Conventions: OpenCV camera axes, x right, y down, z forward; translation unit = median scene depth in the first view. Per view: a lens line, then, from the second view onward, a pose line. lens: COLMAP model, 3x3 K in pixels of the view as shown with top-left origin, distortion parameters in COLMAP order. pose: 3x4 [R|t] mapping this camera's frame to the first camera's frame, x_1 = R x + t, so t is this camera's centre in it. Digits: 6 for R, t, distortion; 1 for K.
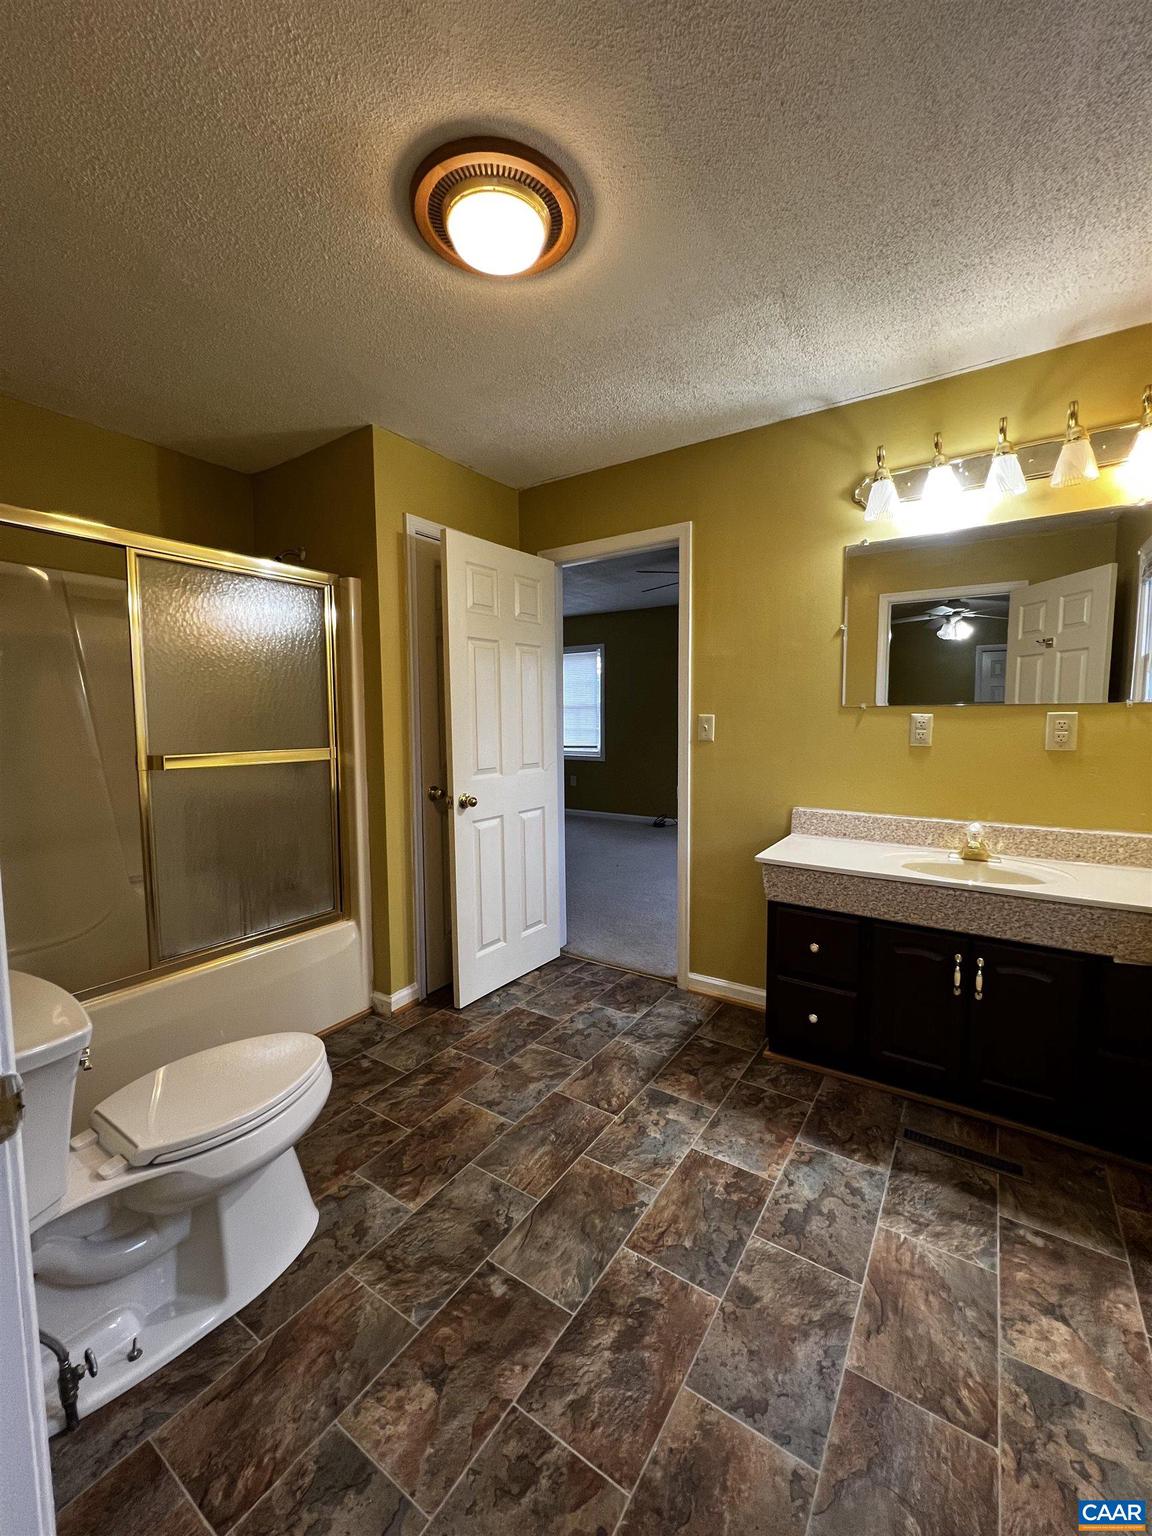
lens RADIAL K [[616.1, 0, 582.0], [0, 616.1, 764.7], [0, 0, 1]] dist [-0.005130, 0.001440]
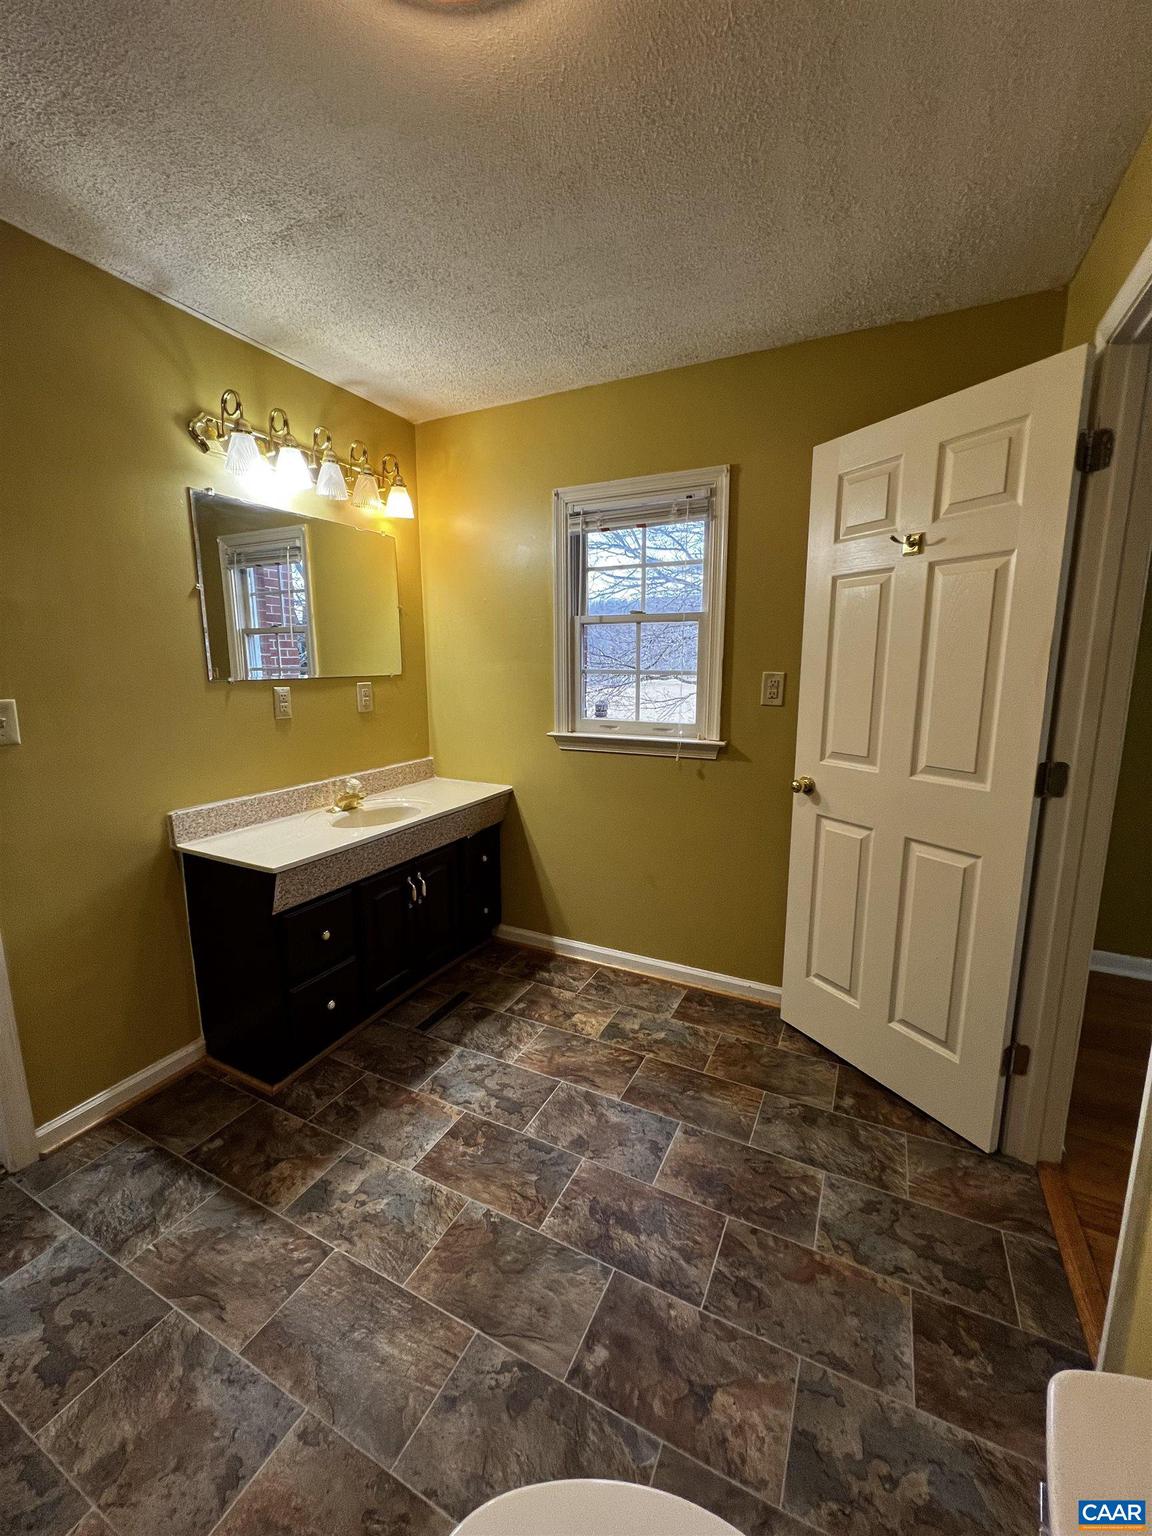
lens RADIAL K [[616.1, 0, 580.8], [0, 616.1, 764.0], [0, 0, 1]] dist [-0.005130, 0.001440]
pose [[-0.130449, -0.157746, 0.978825, -0.722552], [0.080947, 0.982271, 0.169090, -0.121565], [-0.988145, 0.101291, -0.115367, 0.863784]]
